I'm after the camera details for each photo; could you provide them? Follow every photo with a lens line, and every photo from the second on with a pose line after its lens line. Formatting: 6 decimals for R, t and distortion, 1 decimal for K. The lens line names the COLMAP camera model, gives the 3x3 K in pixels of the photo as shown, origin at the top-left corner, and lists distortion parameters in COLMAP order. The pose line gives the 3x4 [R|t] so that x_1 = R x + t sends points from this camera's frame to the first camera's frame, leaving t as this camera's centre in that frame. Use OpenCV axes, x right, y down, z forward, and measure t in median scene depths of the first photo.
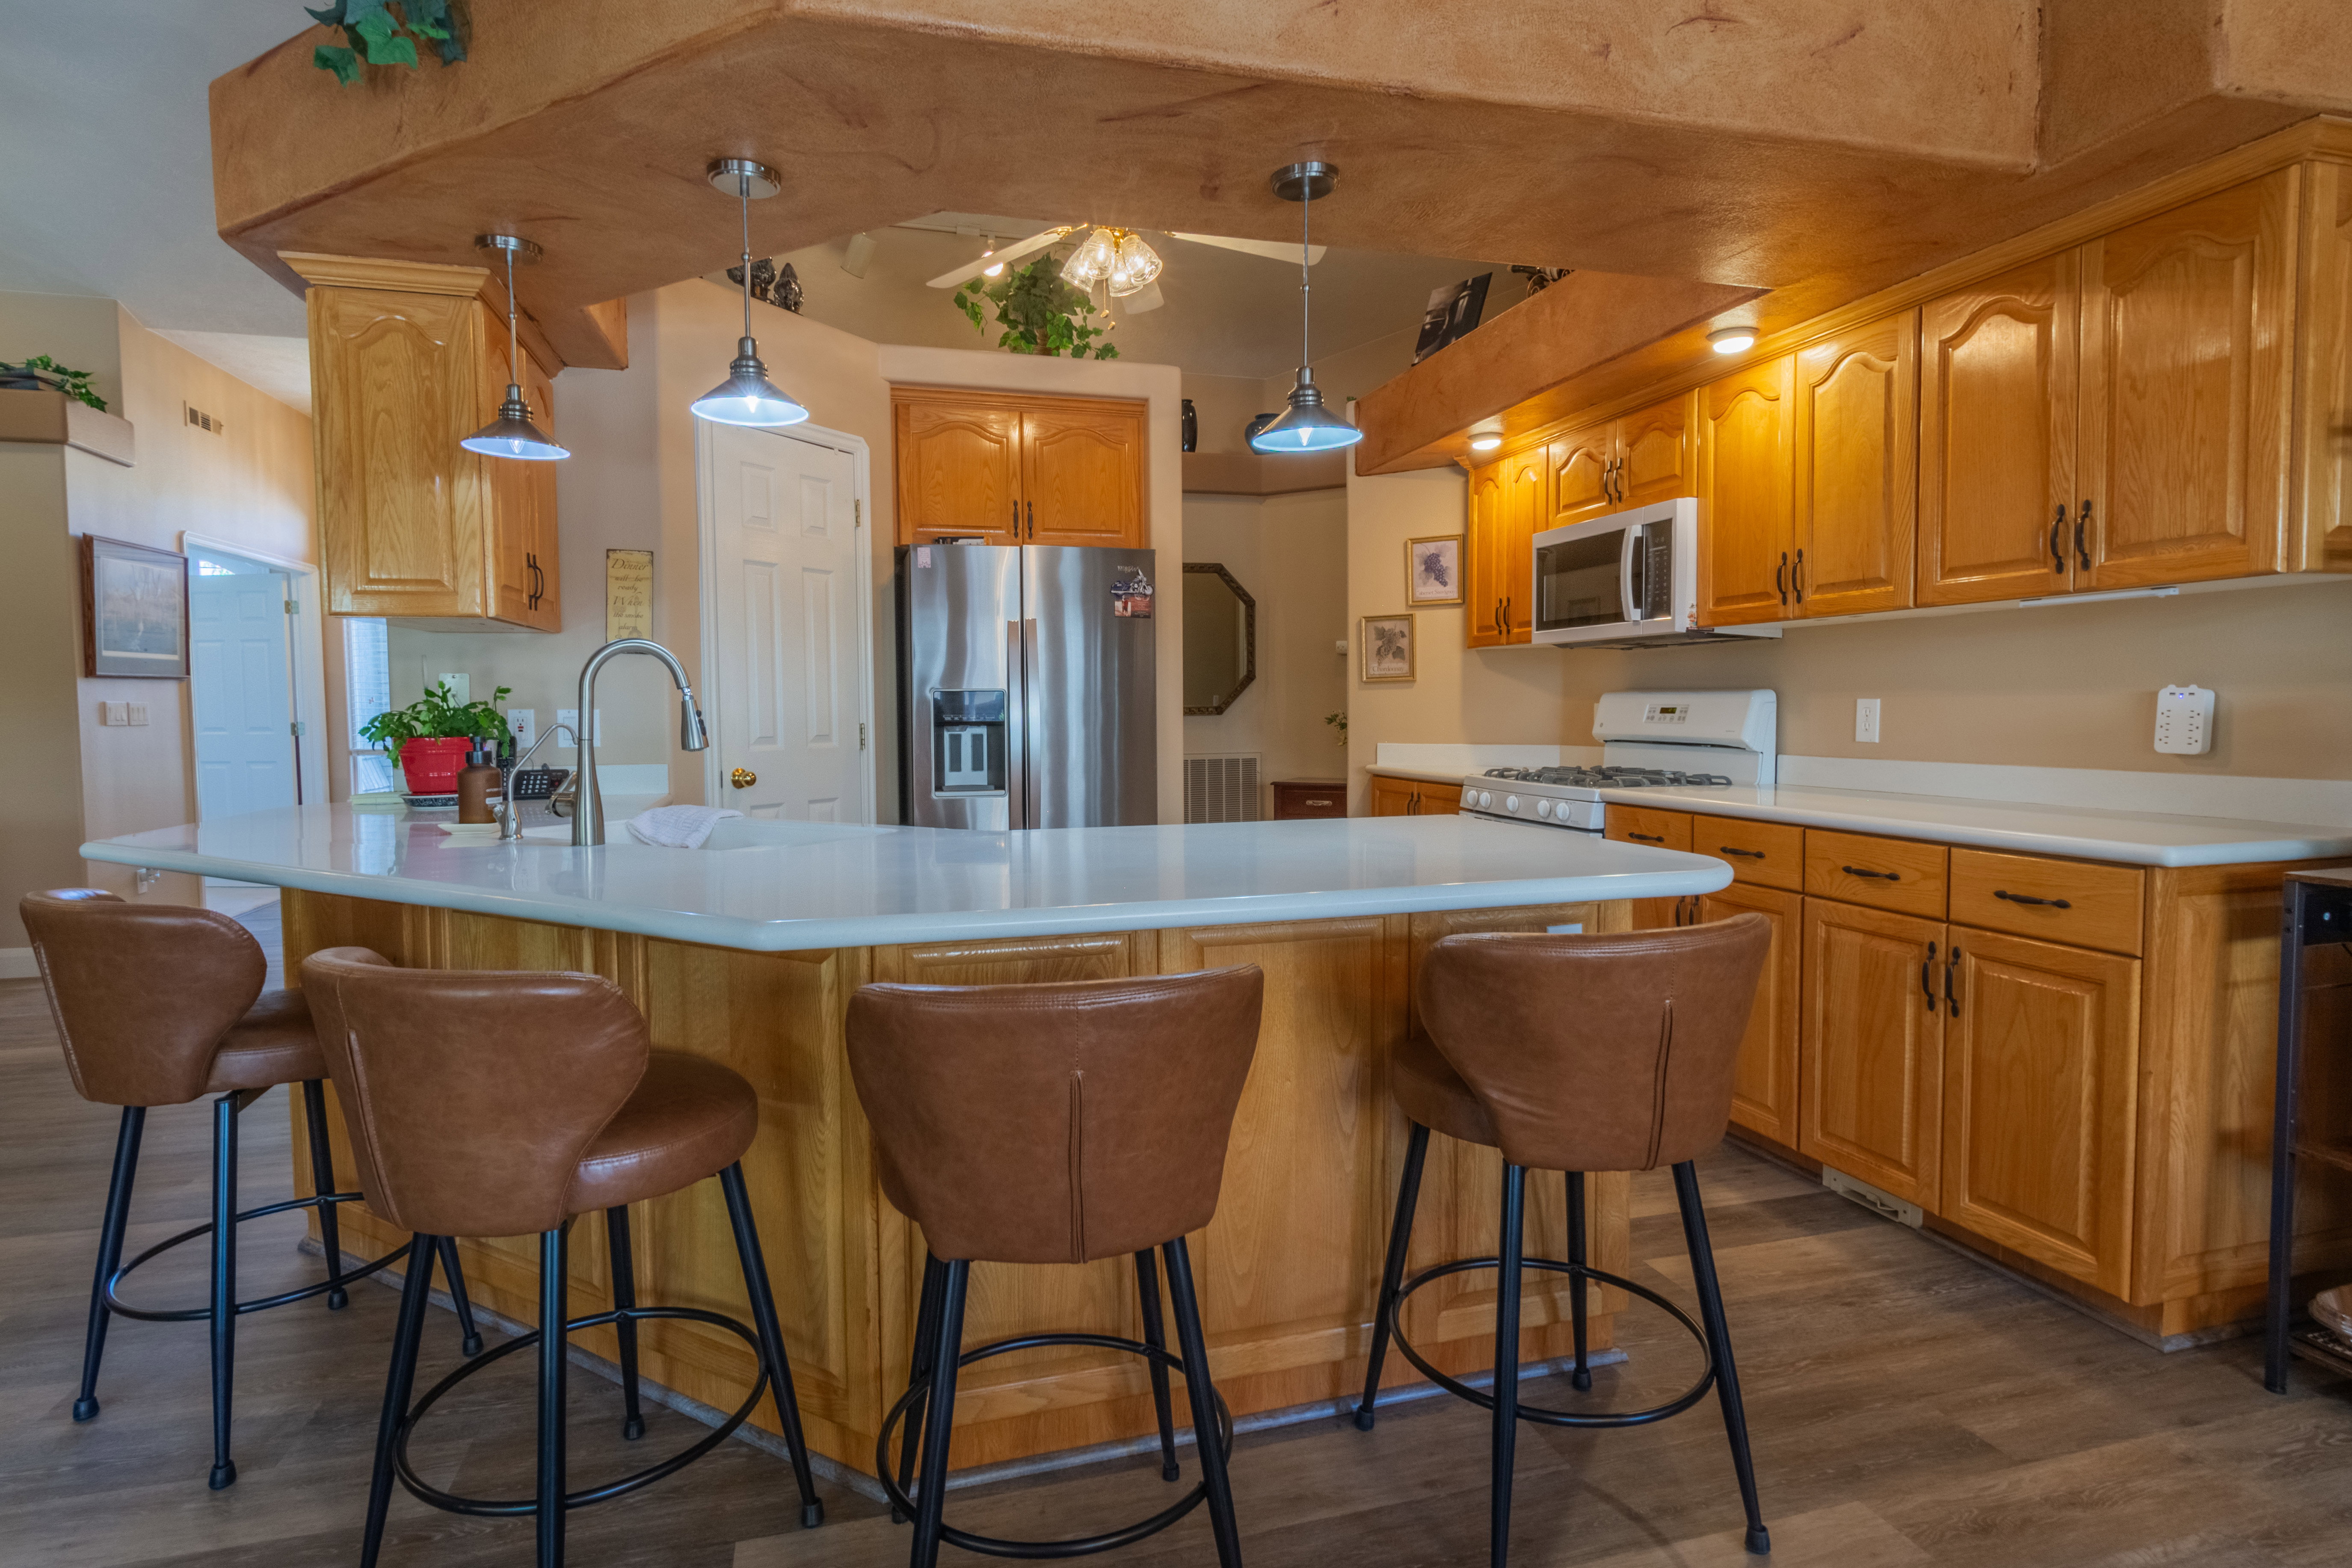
lens RADIAL K [[1173.3, 0, 1169.2], [0, 1173.3, 769.3], [0, 0, 1]] dist [-0.001529, -0.001090]
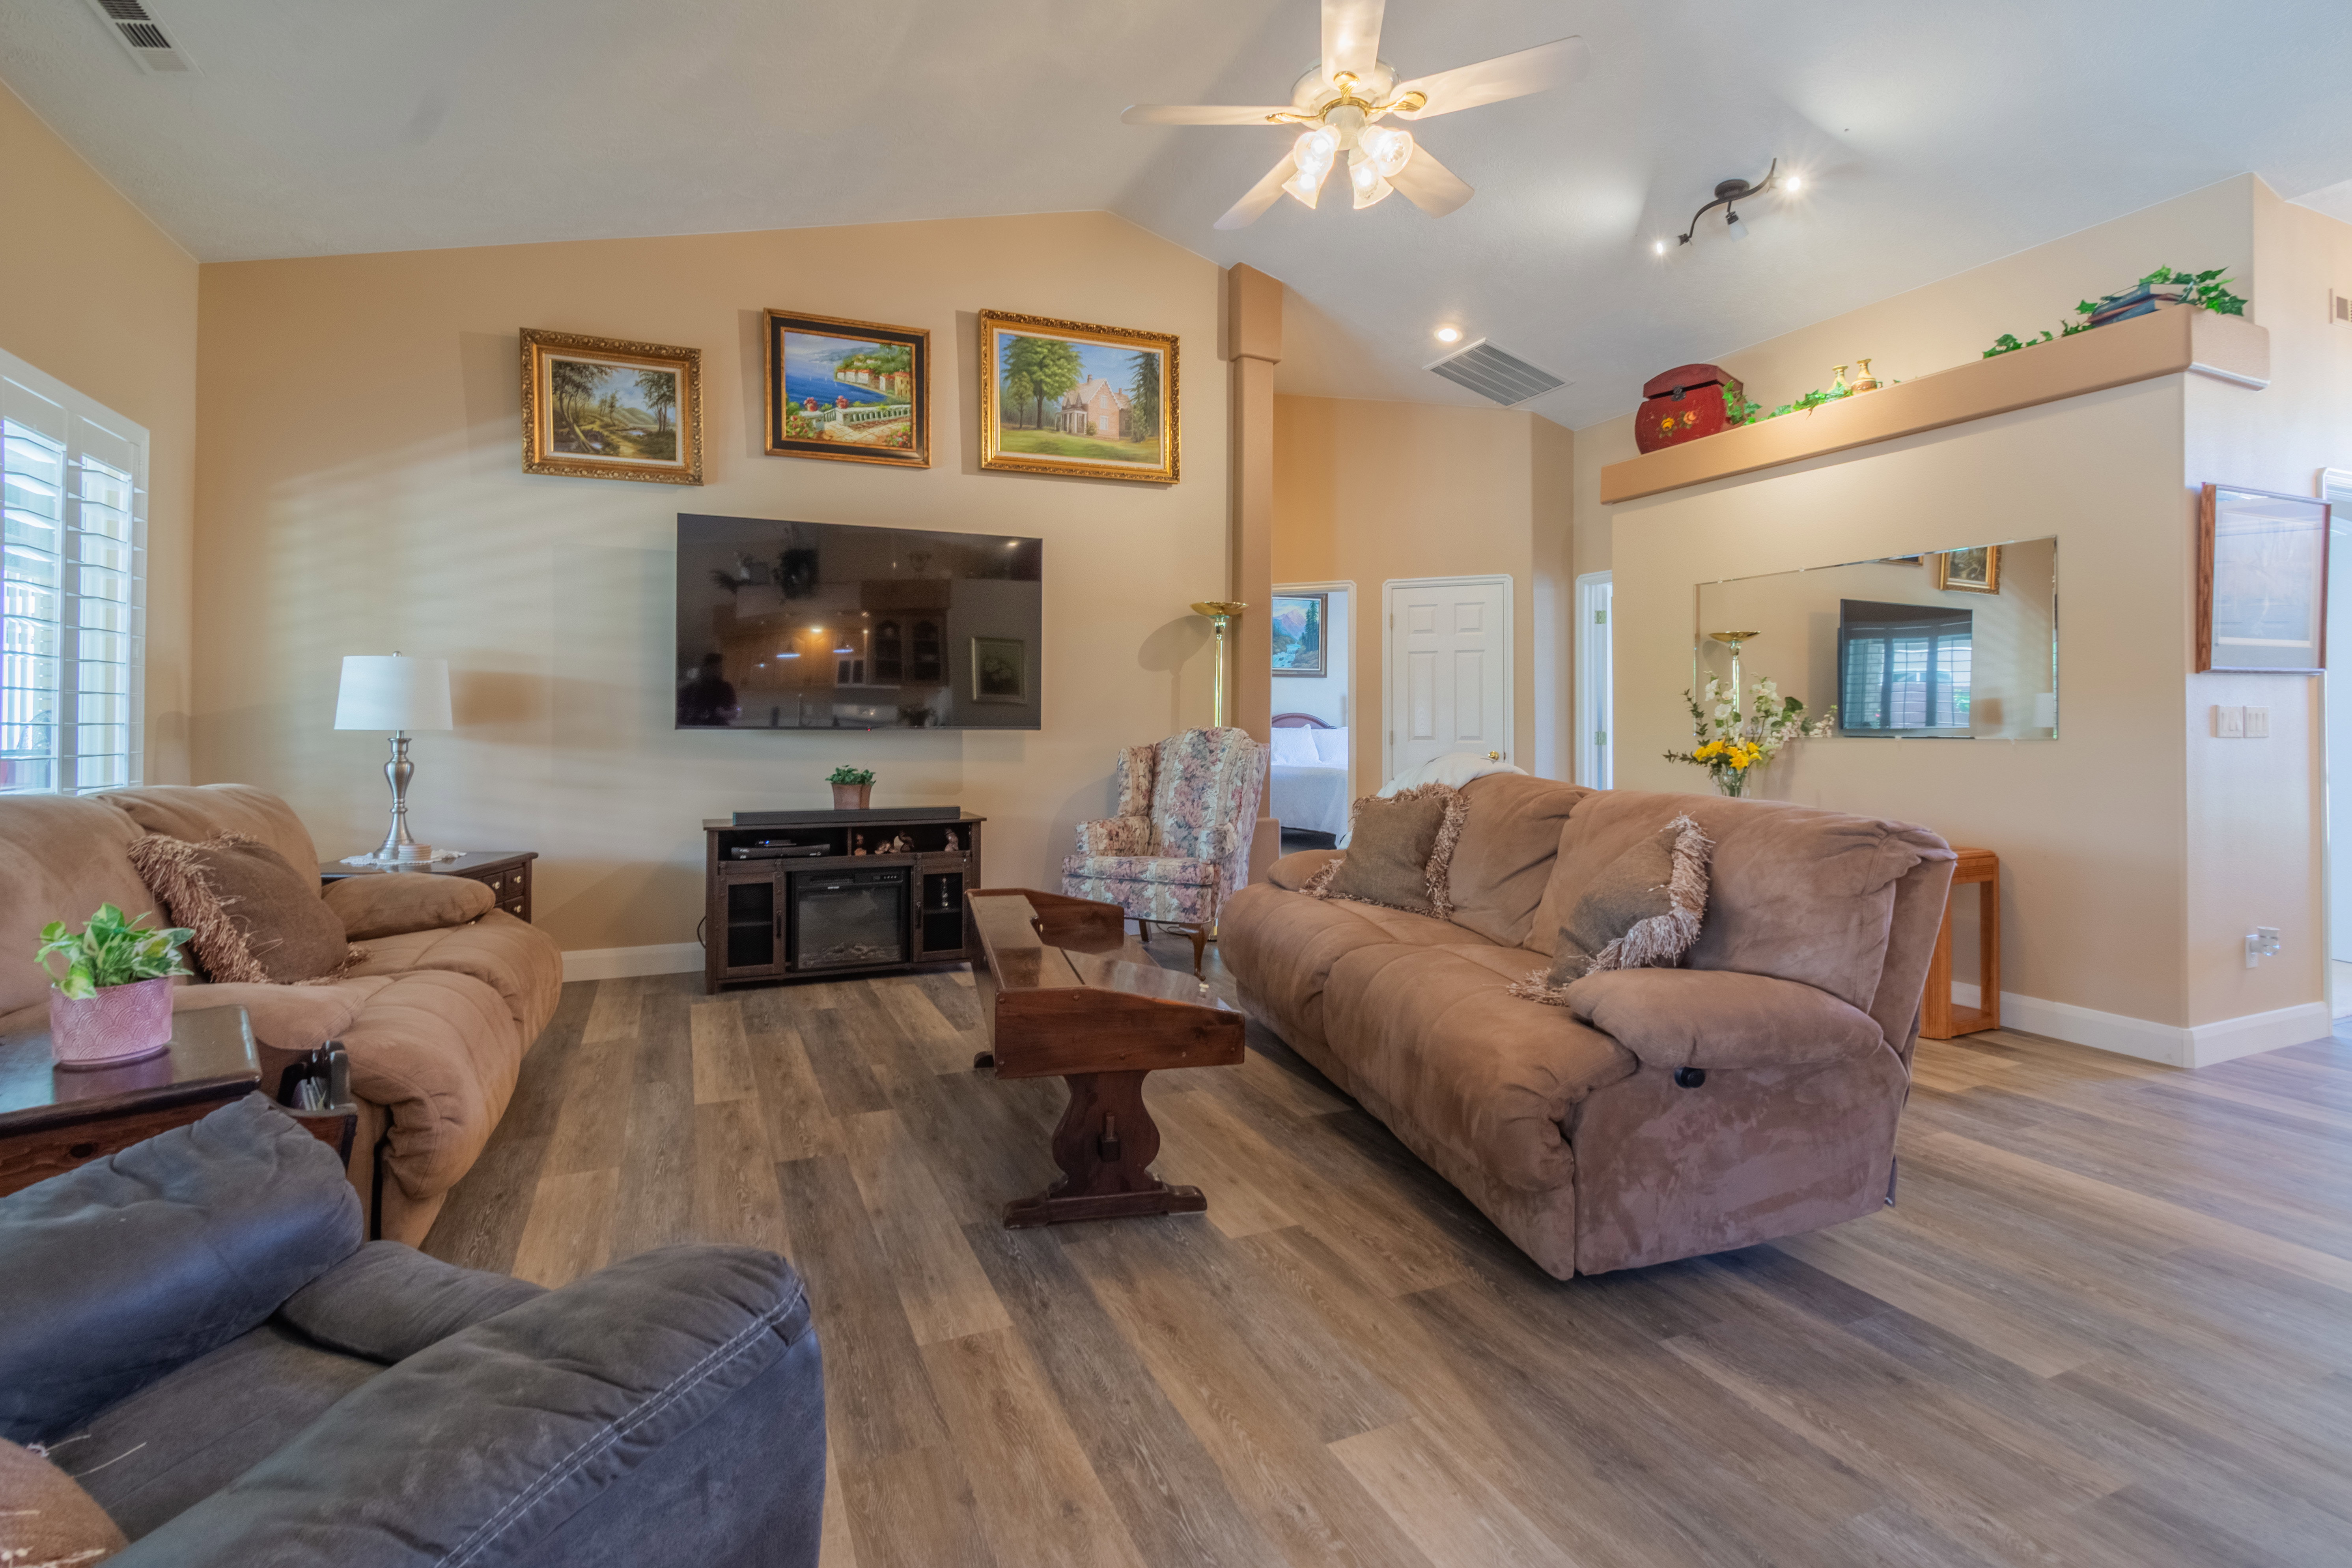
lens RADIAL K [[1067.1, 0, 1141.3], [0, 1067.1, 714.9], [0, 0, 1]] dist [0.000986, -0.000296]
pose [[0.127173, -0.001424, -0.991880, -0.335076], [-0.054915, 0.998455, -0.008474, -0.008082], [0.990359, 0.055546, 0.126898, 0.242980]]
